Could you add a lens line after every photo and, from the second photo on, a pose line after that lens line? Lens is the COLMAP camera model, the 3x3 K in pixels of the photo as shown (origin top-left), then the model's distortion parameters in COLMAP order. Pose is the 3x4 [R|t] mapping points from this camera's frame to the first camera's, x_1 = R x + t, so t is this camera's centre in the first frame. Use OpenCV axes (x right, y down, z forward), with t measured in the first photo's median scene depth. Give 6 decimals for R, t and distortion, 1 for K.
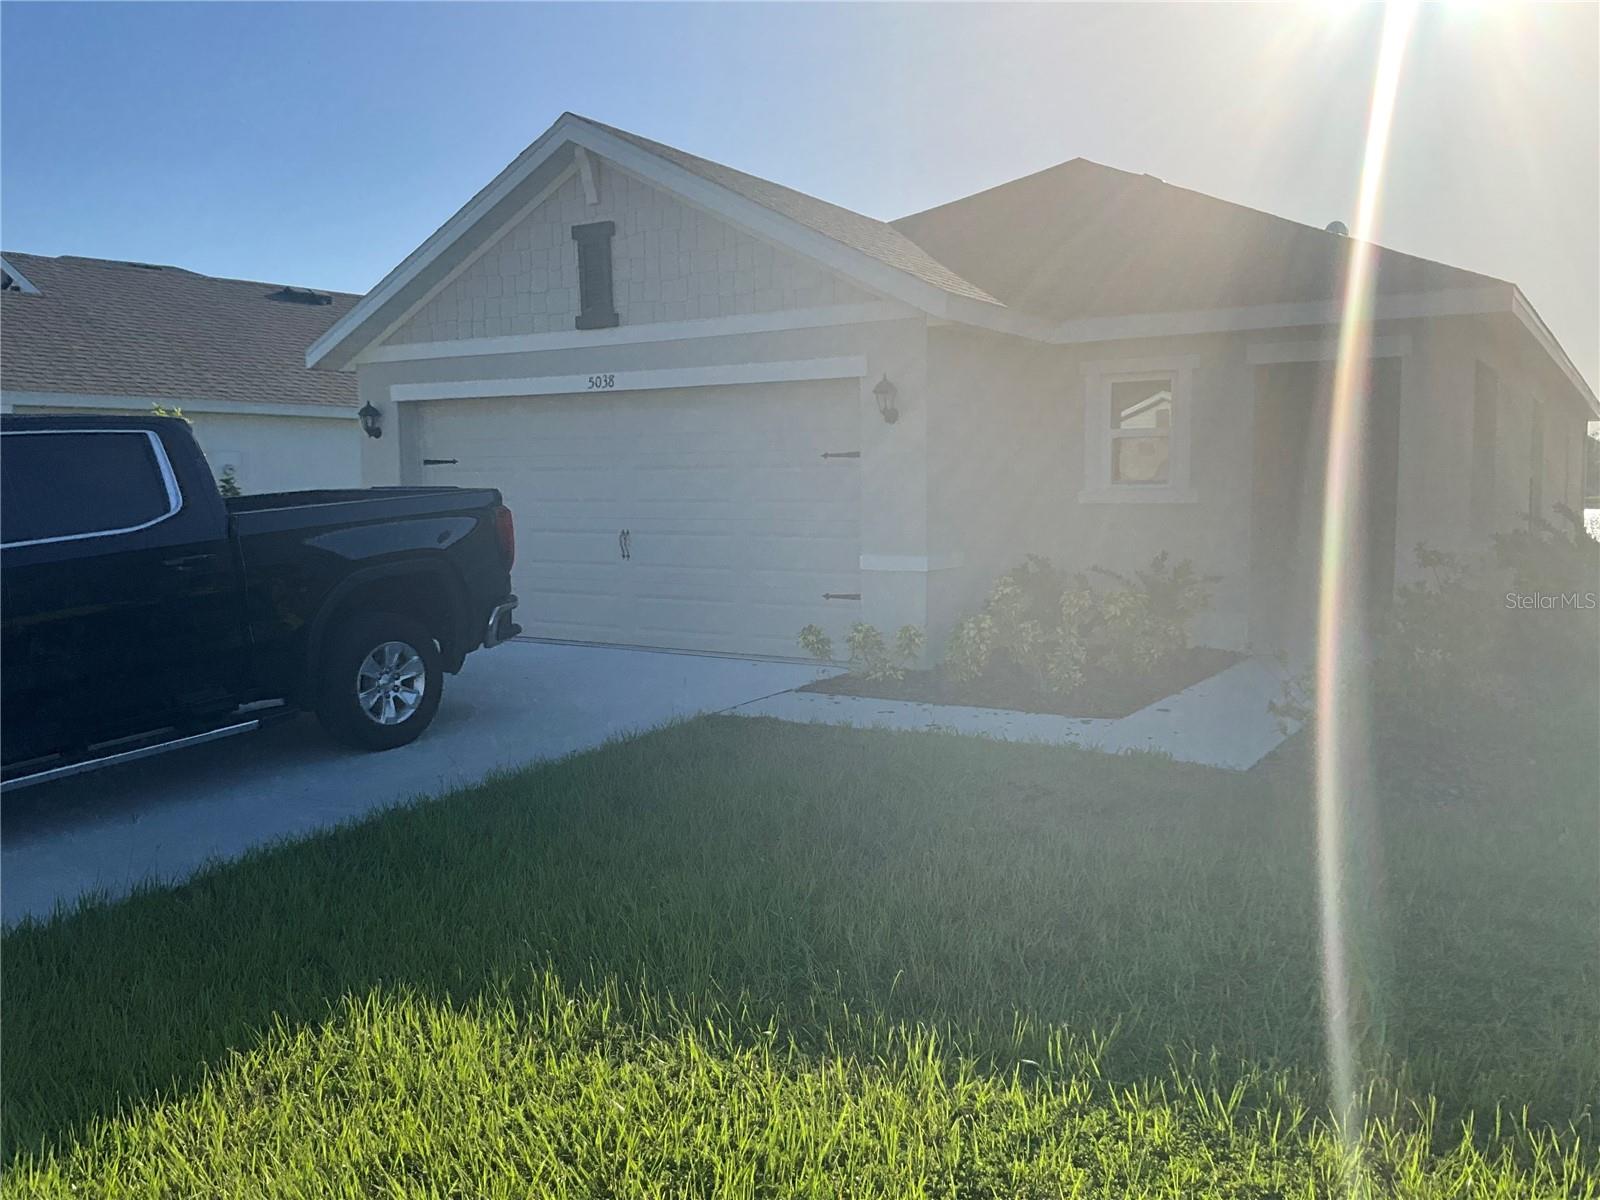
lens RADIAL K [[1329.9, 0, 800.0], [0, 1329.9, 600.0], [0, 0, 1]] dist [0.053294, -0.107683]
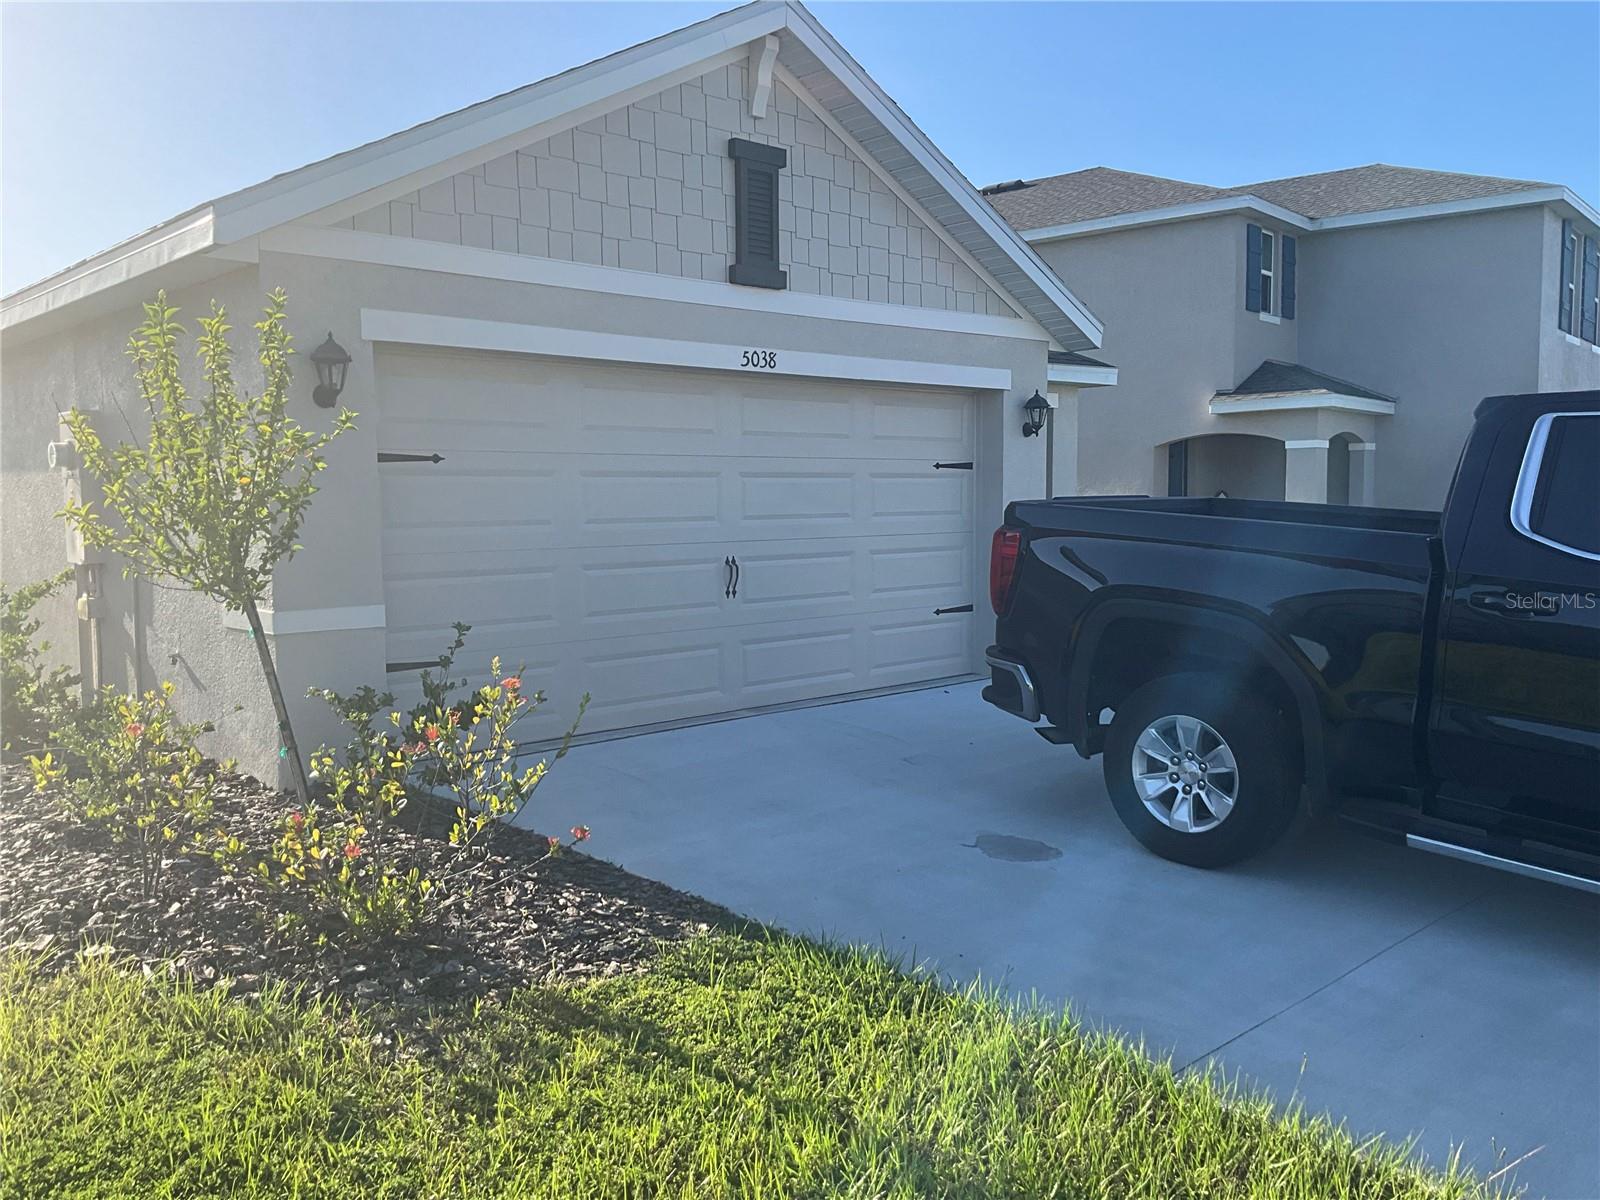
lens RADIAL K [[1329.9, 0, 800.0], [0, 1329.9, 600.0], [0, 0, 1]] dist [0.053294, -0.107683]
pose [[0.238797, -0.082627, 0.967548, -0.873604], [0.080179, 0.994649, 0.065152, -0.076841], [-0.967754, 0.062019, 0.244145, 0.806055]]
